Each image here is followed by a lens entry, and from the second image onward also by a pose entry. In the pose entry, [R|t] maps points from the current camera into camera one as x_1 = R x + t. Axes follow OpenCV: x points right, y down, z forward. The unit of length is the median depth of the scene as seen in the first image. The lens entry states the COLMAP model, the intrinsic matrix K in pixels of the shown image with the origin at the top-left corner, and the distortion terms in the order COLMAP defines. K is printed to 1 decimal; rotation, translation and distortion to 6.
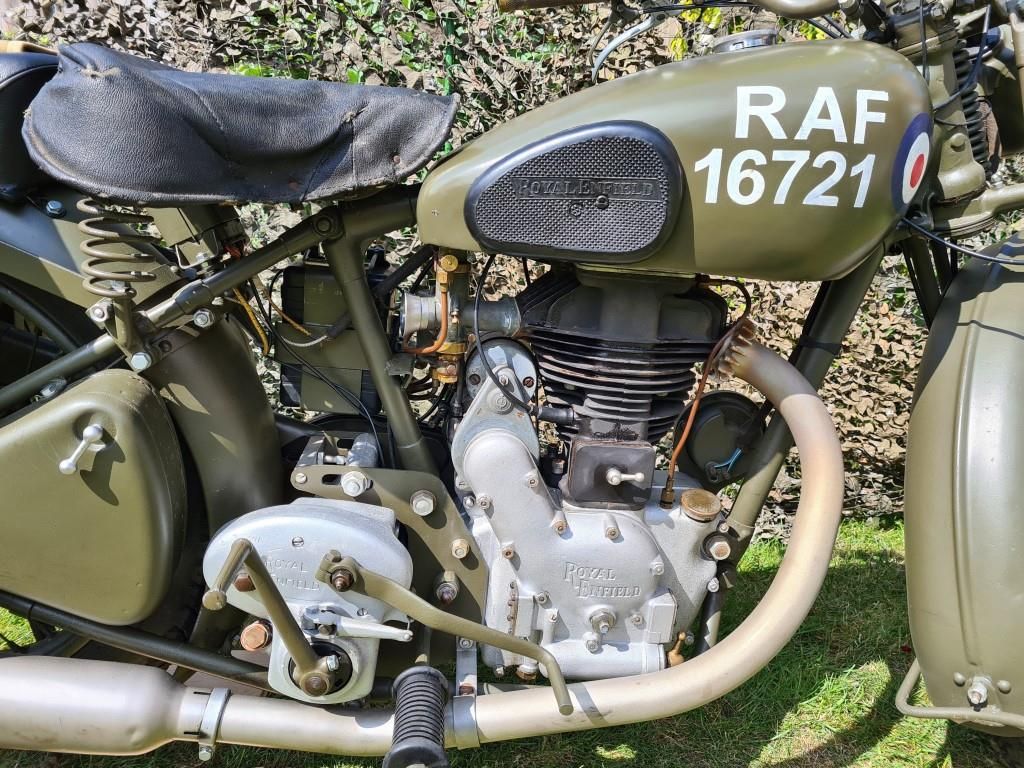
lens RADIAL K [[777.5, 0, 518.3], [0, 777.5, 391.8], [0, 0, 1]] dist [0.039865, -0.040995]
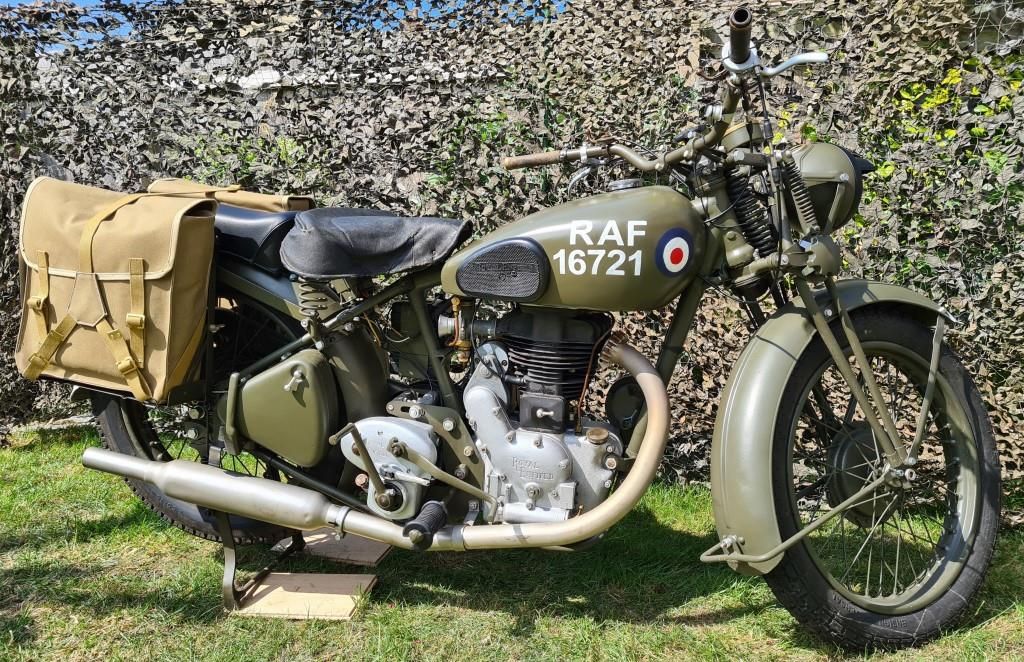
lens RADIAL K [[839.5, 0, 502.0], [0, 839.5, 340.9], [0, 0, 1]] dist [0.012940, -0.013538]
pose [[0.947323, 0.017851, -0.319781, 0.704565], [-0.050657, 0.994229, -0.094566, 0.135865], [0.316247, 0.105784, 0.942761, -0.996016]]
